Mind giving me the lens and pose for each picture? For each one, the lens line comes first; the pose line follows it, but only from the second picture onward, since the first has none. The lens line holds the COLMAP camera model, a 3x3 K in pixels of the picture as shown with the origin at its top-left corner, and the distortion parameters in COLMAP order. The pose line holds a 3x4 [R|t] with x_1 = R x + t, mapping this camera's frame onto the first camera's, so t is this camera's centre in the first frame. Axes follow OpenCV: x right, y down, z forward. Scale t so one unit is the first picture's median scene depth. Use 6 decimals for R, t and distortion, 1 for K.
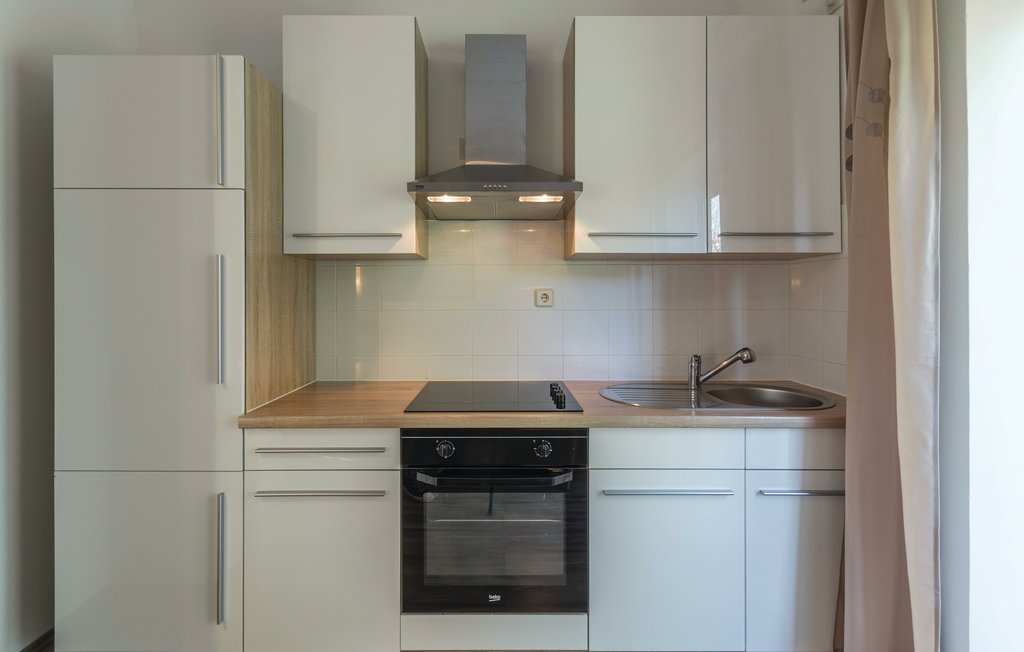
lens RADIAL K [[449.5, 0, 512.0], [0, 449.5, 326.0], [0, 0, 1]] dist [0.000658, 0.000064]
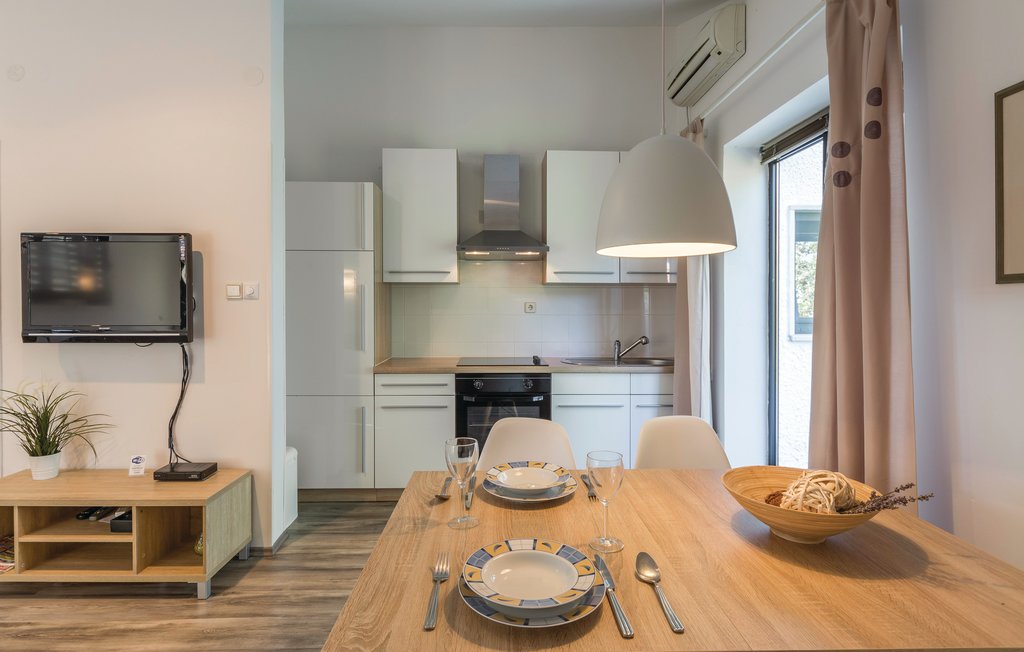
lens RADIAL K [[538.0, 0, 511.6], [0, 538.0, 320.4], [0, 0, 1]] dist [-0.000206, 0.000066]
pose [[0.999823, 0.002135, 0.018704, -0.041255], [-0.001397, 0.999224, -0.039363, 0.075956], [-0.018774, 0.039330, 0.999050, -1.175028]]
